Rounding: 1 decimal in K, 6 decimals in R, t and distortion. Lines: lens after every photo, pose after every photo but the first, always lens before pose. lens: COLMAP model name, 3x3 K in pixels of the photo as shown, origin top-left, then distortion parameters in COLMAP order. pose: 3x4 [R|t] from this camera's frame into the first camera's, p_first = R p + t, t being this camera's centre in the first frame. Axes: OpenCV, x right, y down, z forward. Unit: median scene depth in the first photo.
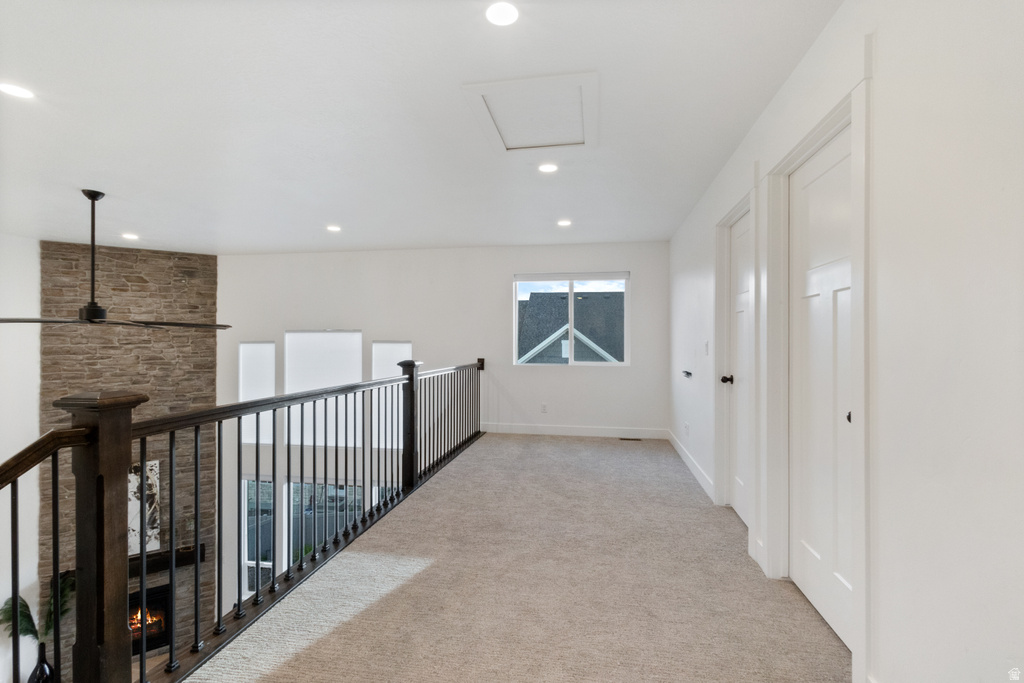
lens RADIAL K [[478.2, 0, 517.5], [0, 478.2, 347.5], [0, 0, 1]] dist [0.008329, -0.002340]
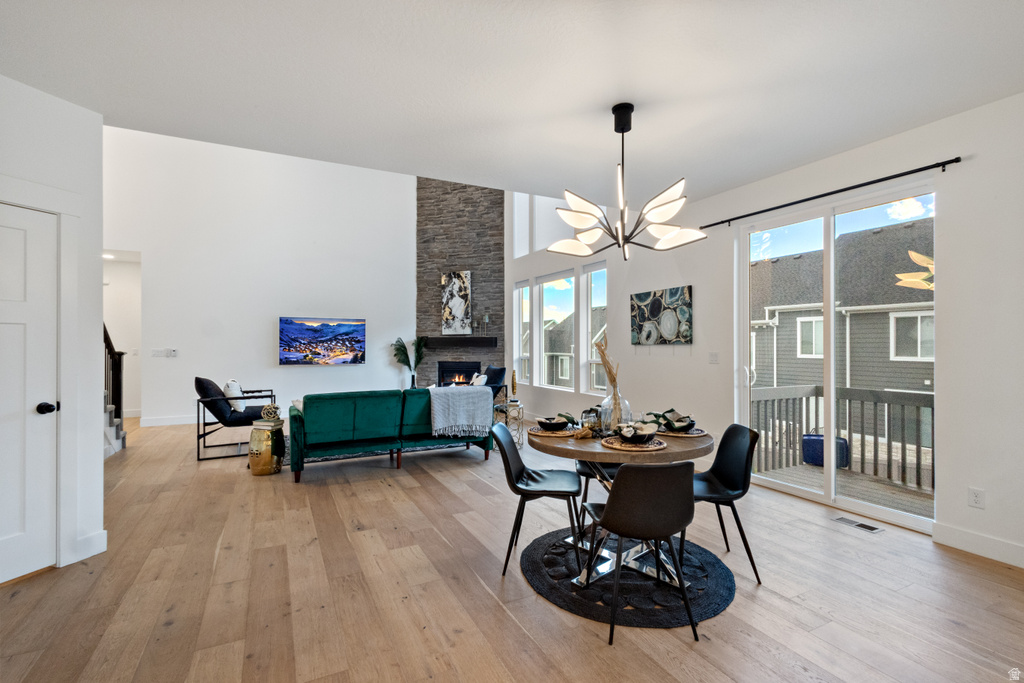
lens RADIAL K [[478.2, 0, 516.5], [0, 478.2, 336.9], [0, 0, 1]] dist [0.008329, -0.002340]
pose [[0.608698, -0.014820, -0.793263, 0.437209], [0.002696, 0.999858, -0.016612, 0.451651], [0.793397, 0.007973, 0.608652, 0.262064]]
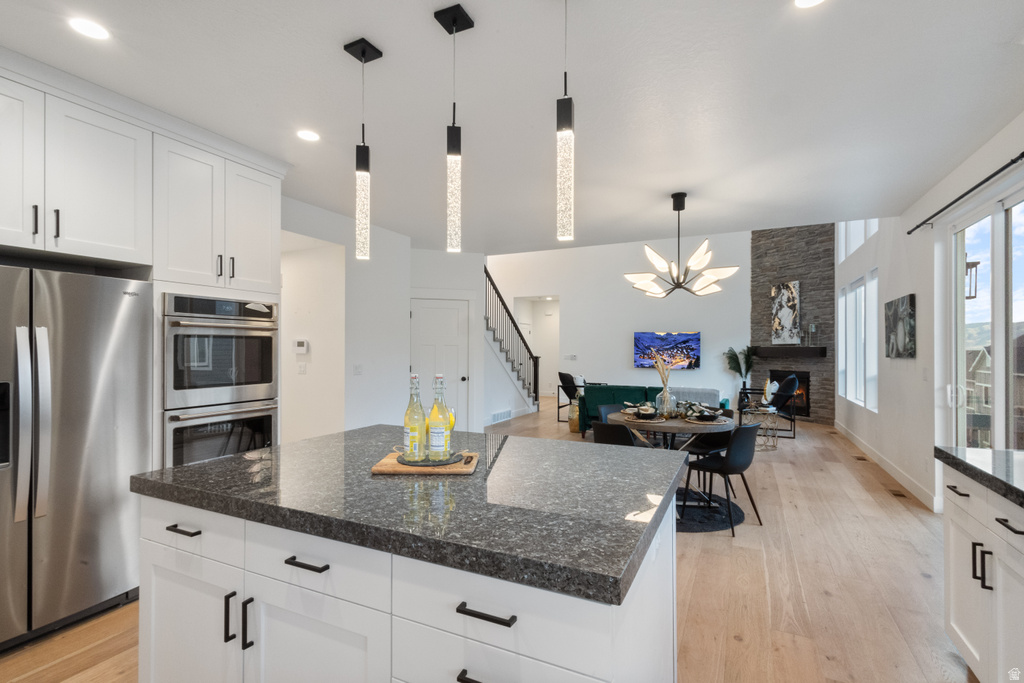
lens RADIAL K [[478.2, 0, 511.5], [0, 478.2, 347.2], [0, 0, 1]] dist [0.008329, -0.002340]
pose [[-0.268585, -0.006011, -0.963237, 0.827966], [-0.004167, 0.999978, -0.005078, 0.440720], [0.963247, 0.002649, -0.268604, 0.570405]]
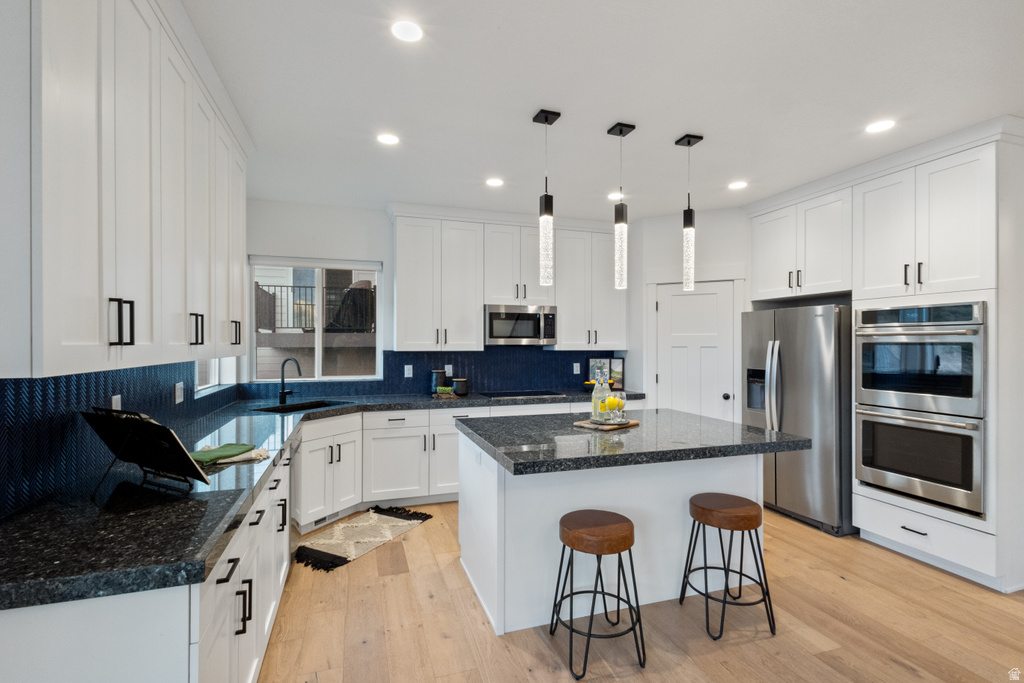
lens RADIAL K [[478.2, 0, 511.9], [0, 478.2, 346.3], [0, 0, 1]] dist [0.008329, -0.002340]
pose [[-0.471899, -0.008802, 0.881608, 0.181571], [-0.002272, 0.999959, 0.008767, 0.427667], [-0.881649, 0.002135, -0.471900, 0.758724]]
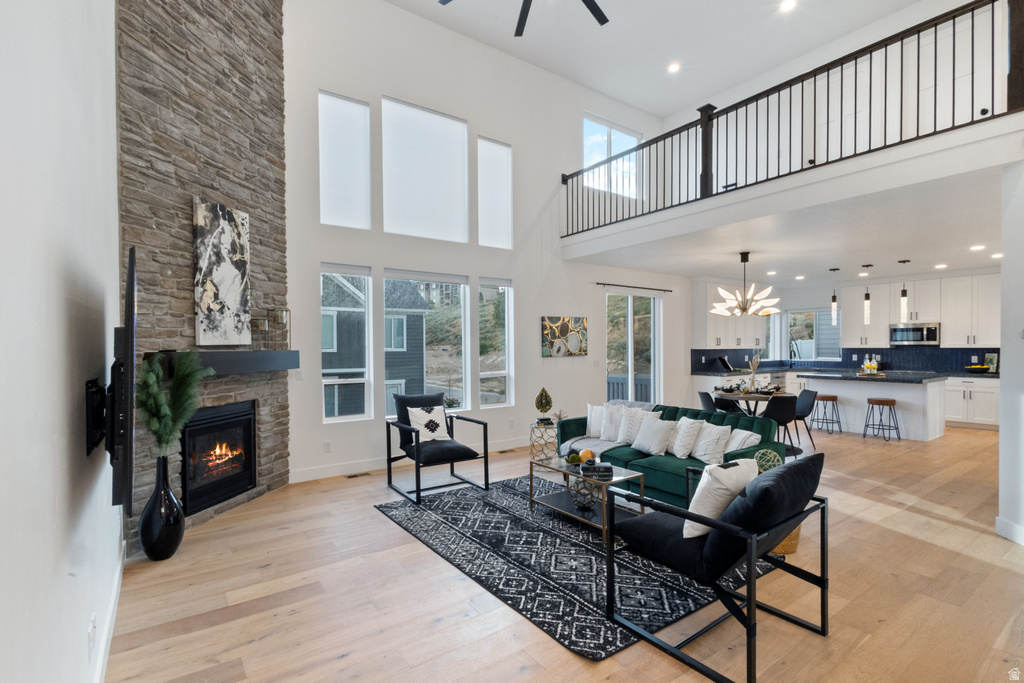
lens RADIAL K [[478.2, 0, 527.8], [0, 478.2, 353.1], [0, 0, 1]] dist [0.008329, -0.002340]
pose [[0.685080, -0.017710, 0.728253, -0.974350], [0.007882, 0.999826, 0.016900, 0.423693], [-0.728425, -0.005838, 0.685100, 0.245412]]
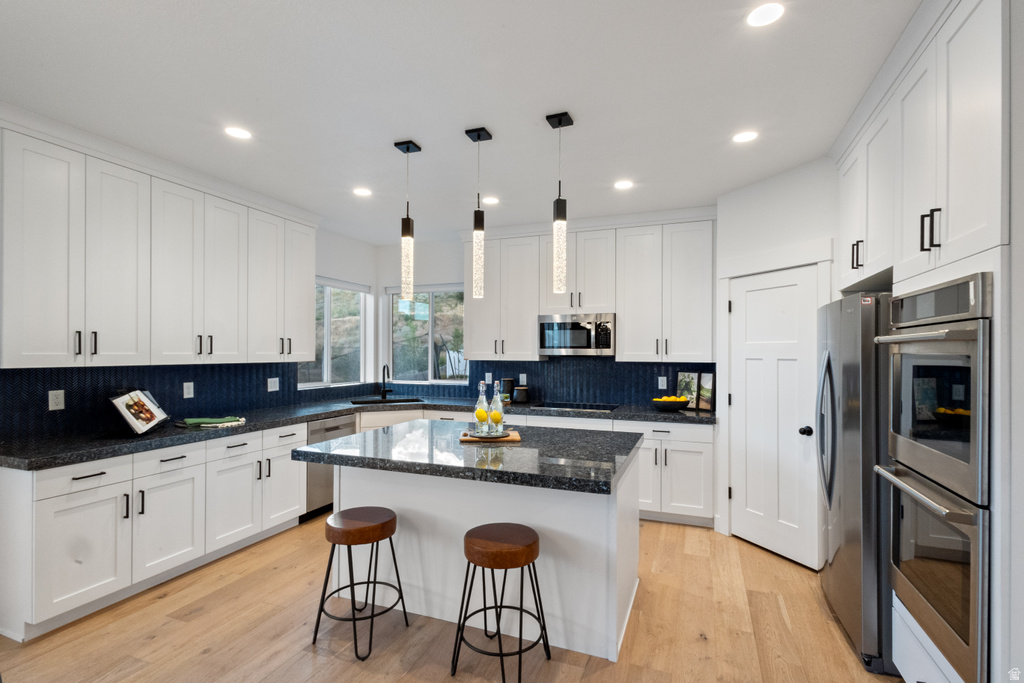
lens RADIAL K [[478.2, 0, 510.9], [0, 478.2, 354.6], [0, 0, 1]] dist [0.008329, -0.002340]
pose [[0.197749, -0.006323, 0.980232, 0.107236], [-0.003108, 0.999970, 0.007077, 0.425983], [-0.980248, -0.004446, 0.197723, 0.340018]]
